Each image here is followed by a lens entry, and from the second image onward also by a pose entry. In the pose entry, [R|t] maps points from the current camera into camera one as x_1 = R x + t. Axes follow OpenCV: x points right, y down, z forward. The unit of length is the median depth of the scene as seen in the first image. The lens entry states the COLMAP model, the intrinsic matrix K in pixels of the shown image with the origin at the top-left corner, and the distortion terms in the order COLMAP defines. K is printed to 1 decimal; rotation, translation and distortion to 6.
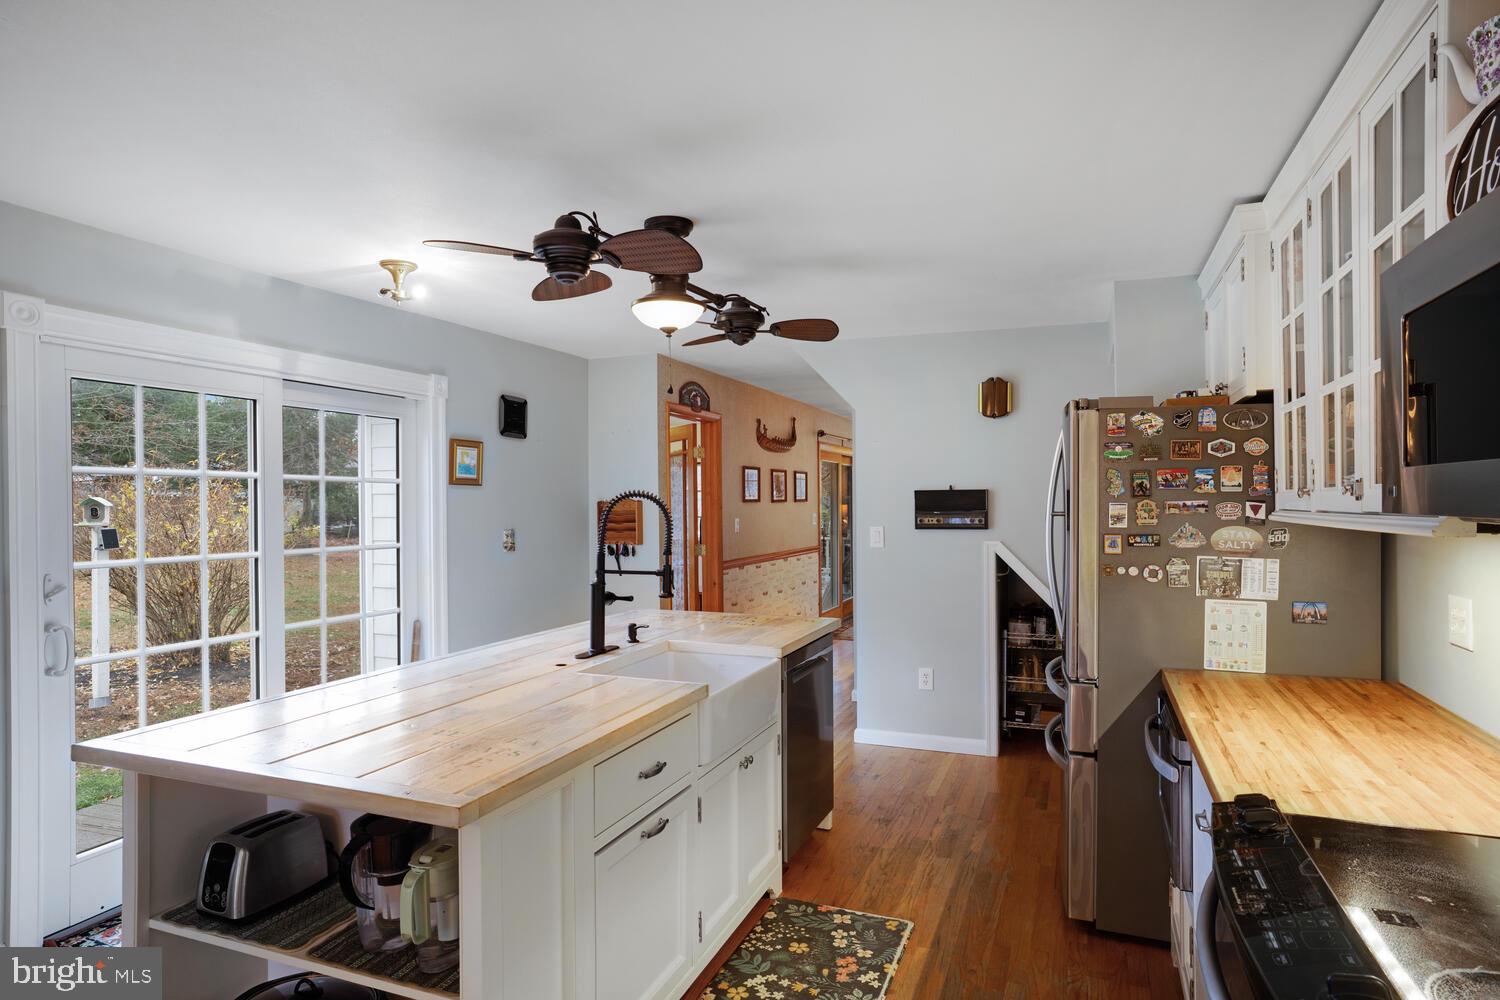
lens RADIAL K [[882.0, 0, 779.2], [0, 882.0, 488.7], [0, 0, 1]] dist [-0.009746, 0.017894]
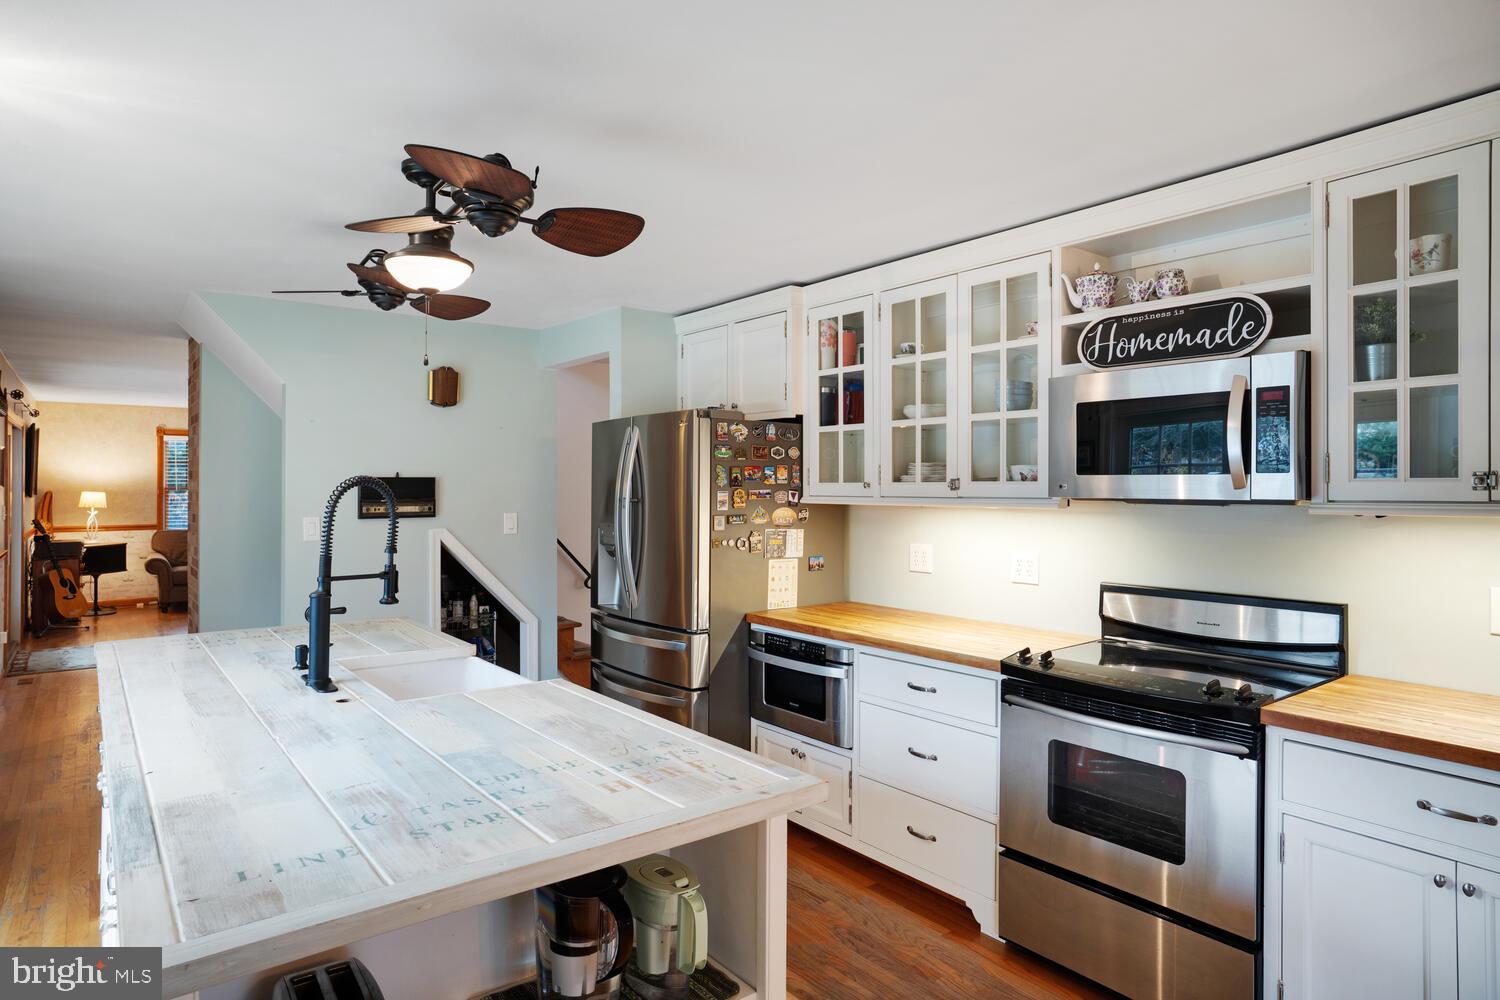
lens RADIAL K [[882.0, 0, 753.5], [0, 882.0, 465.1], [0, 0, 1]] dist [-0.009746, 0.017894]
pose [[0.510644, 0.025980, 0.859399, -0.734593], [-0.015364, 0.999660, -0.021091, 0.004374], [-0.859655, -0.002434, 0.510870, 0.299751]]
